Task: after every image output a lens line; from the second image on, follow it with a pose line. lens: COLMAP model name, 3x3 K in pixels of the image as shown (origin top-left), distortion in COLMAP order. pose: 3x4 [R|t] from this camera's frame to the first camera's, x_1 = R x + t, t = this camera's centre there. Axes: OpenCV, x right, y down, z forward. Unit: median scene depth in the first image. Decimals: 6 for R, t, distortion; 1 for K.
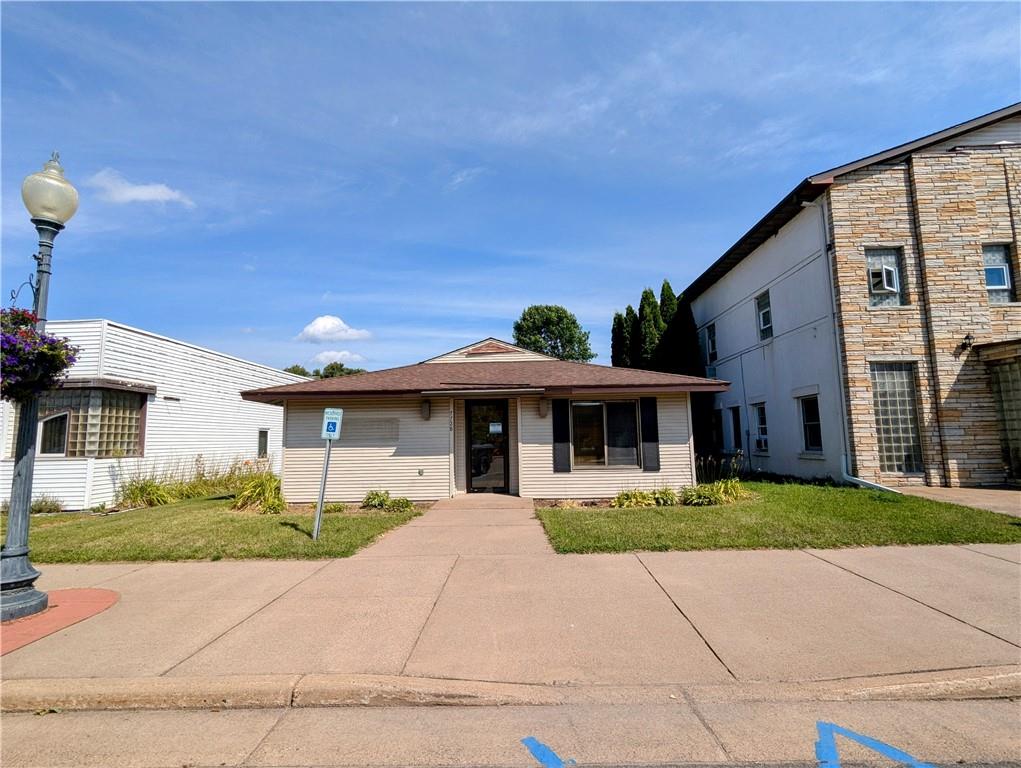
lens RADIAL K [[485.5, 0, 510.2], [0, 485.5, 385.0], [0, 0, 1]] dist [-0.004332, 0.001333]
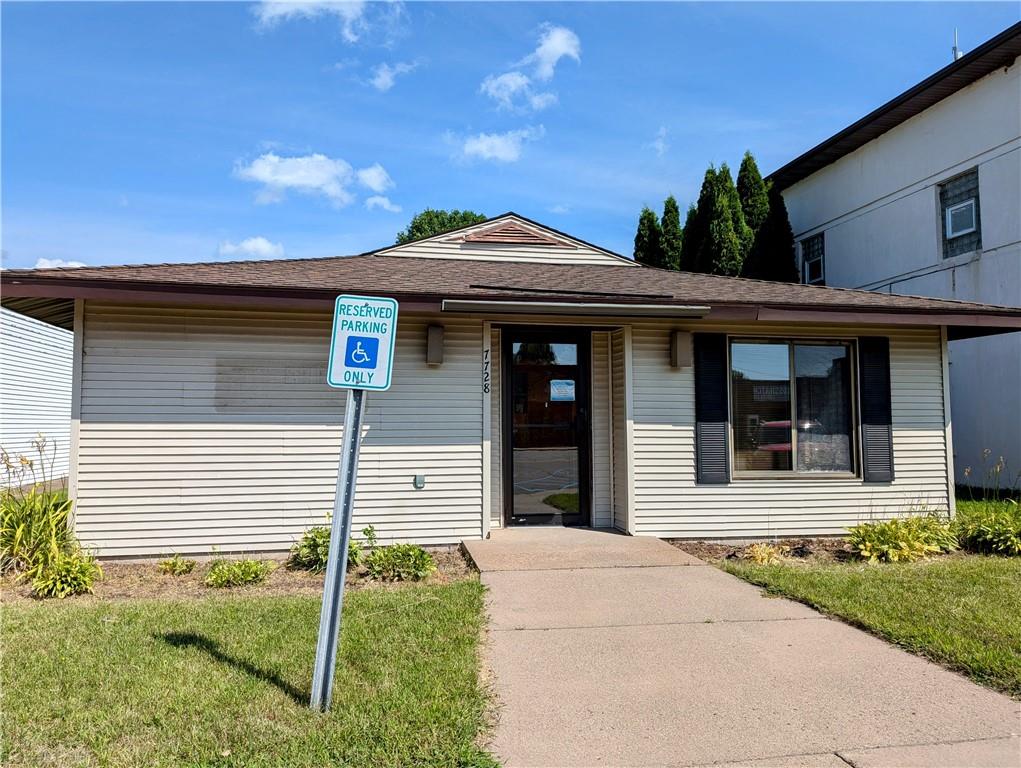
lens RADIAL K [[726.2, 0, 502.2], [0, 726.2, 380.1], [0, 0, 1]] dist [0.045187, -0.006930]
pose [[0.977316, 0.032065, 0.209347, -0.250018], [-0.041913, 0.998205, 0.042778, 0.053089], [-0.207600, -0.050582, 0.976905, 0.329285]]
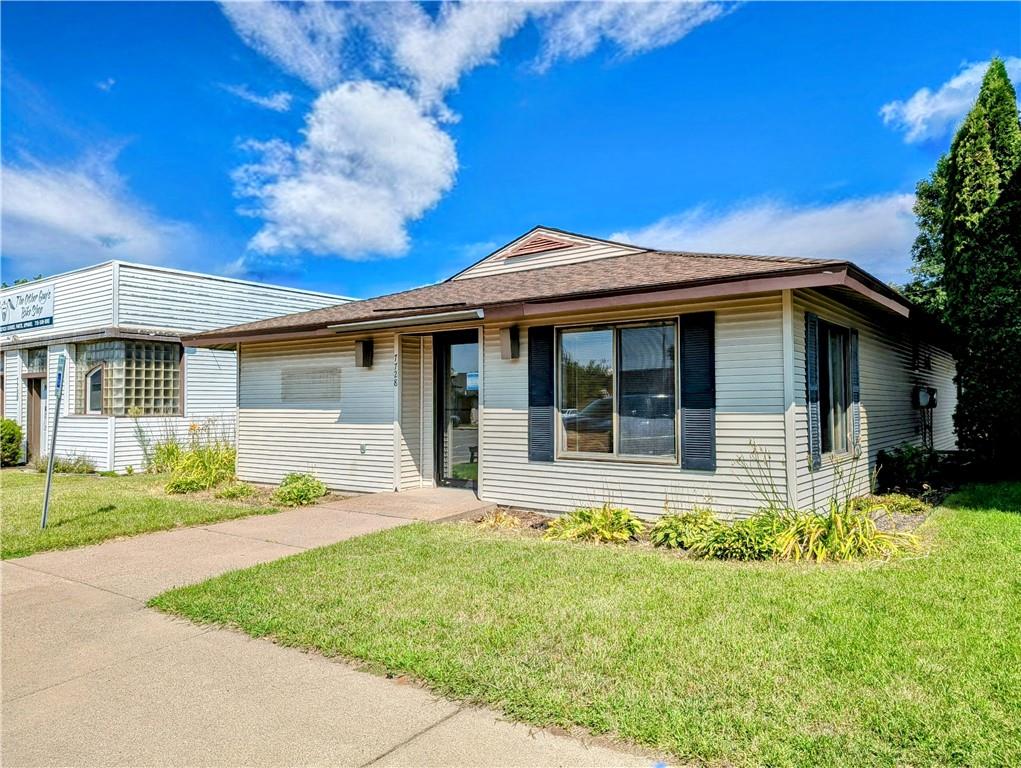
lens RADIAL K [[726.2, 0, 503.6], [0, 726.2, 385.7], [0, 0, 1]] dist [0.045187, -0.006930]
pose [[0.814306, -0.001794, -0.580434, 0.535527], [0.053872, 0.995912, 0.072501, 0.033755], [0.577931, -0.090308, 0.811074, 0.318927]]
